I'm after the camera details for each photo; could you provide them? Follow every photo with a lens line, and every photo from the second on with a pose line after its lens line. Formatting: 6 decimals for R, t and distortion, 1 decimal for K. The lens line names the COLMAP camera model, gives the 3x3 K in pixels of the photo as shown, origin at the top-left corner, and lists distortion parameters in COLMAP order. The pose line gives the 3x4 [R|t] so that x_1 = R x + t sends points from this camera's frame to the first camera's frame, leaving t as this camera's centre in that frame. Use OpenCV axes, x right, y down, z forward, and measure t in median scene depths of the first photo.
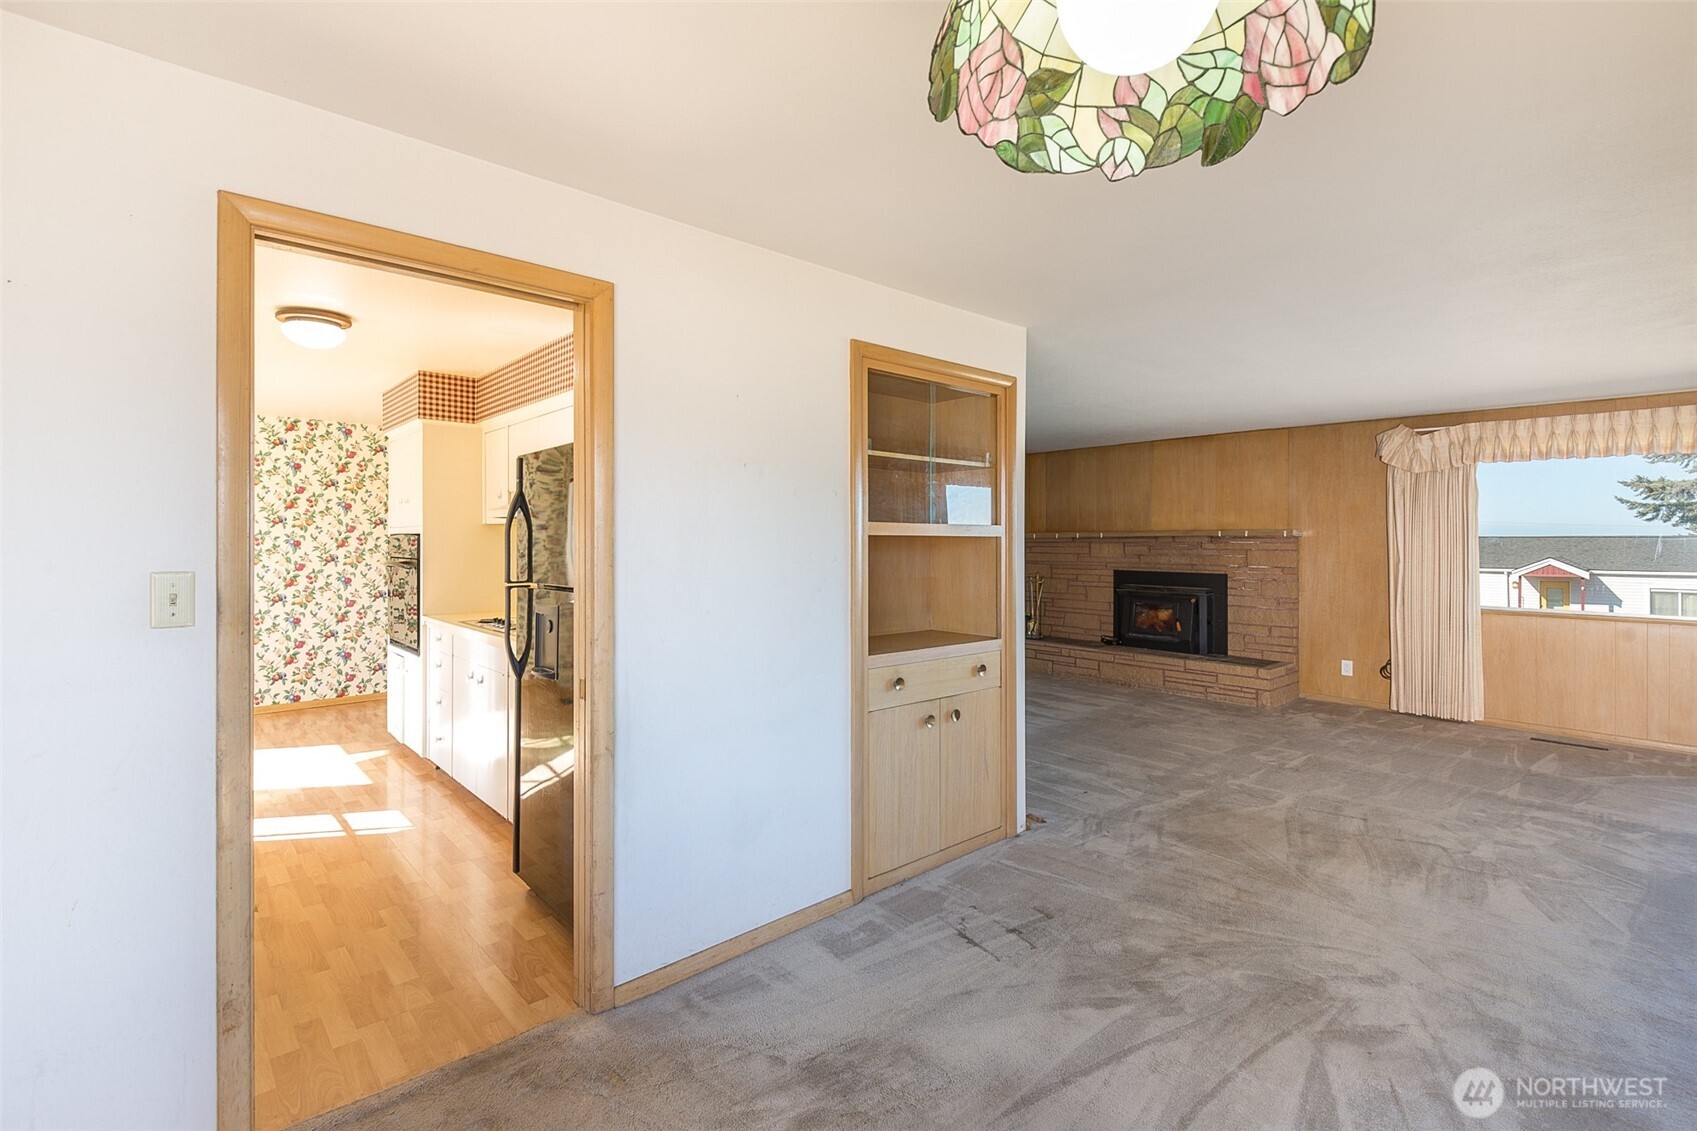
lens RADIAL K [[769.2, 0, 856.9], [0, 769.2, 537.0], [0, 0, 1]] dist [0.008018, -0.002801]
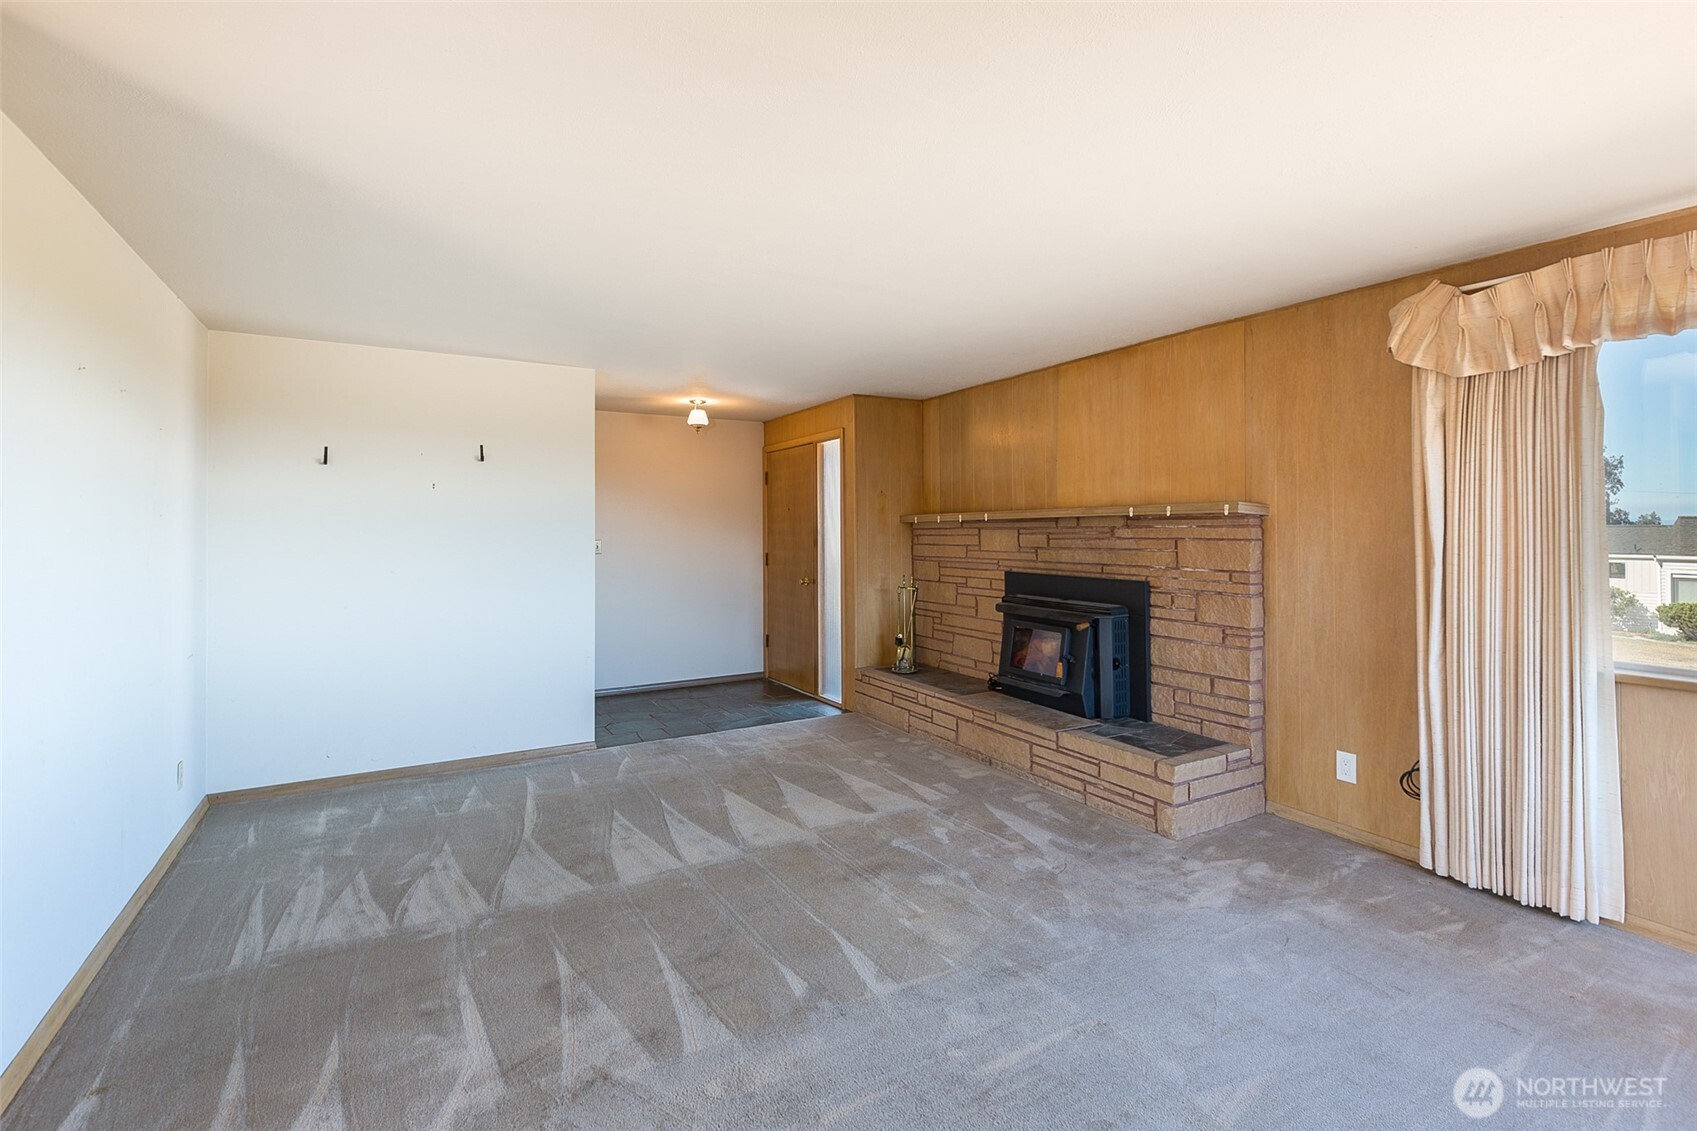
lens RADIAL K [[769.2, 0, 877.4], [0, 769.2, 522.9], [0, 0, 1]] dist [0.008018, -0.002801]
pose [[0.980457, -0.007876, -0.196577, 0.401778], [0.007390, 0.999968, -0.003208, 0.004648], [0.196596, 0.001693, 0.980483, 0.400217]]
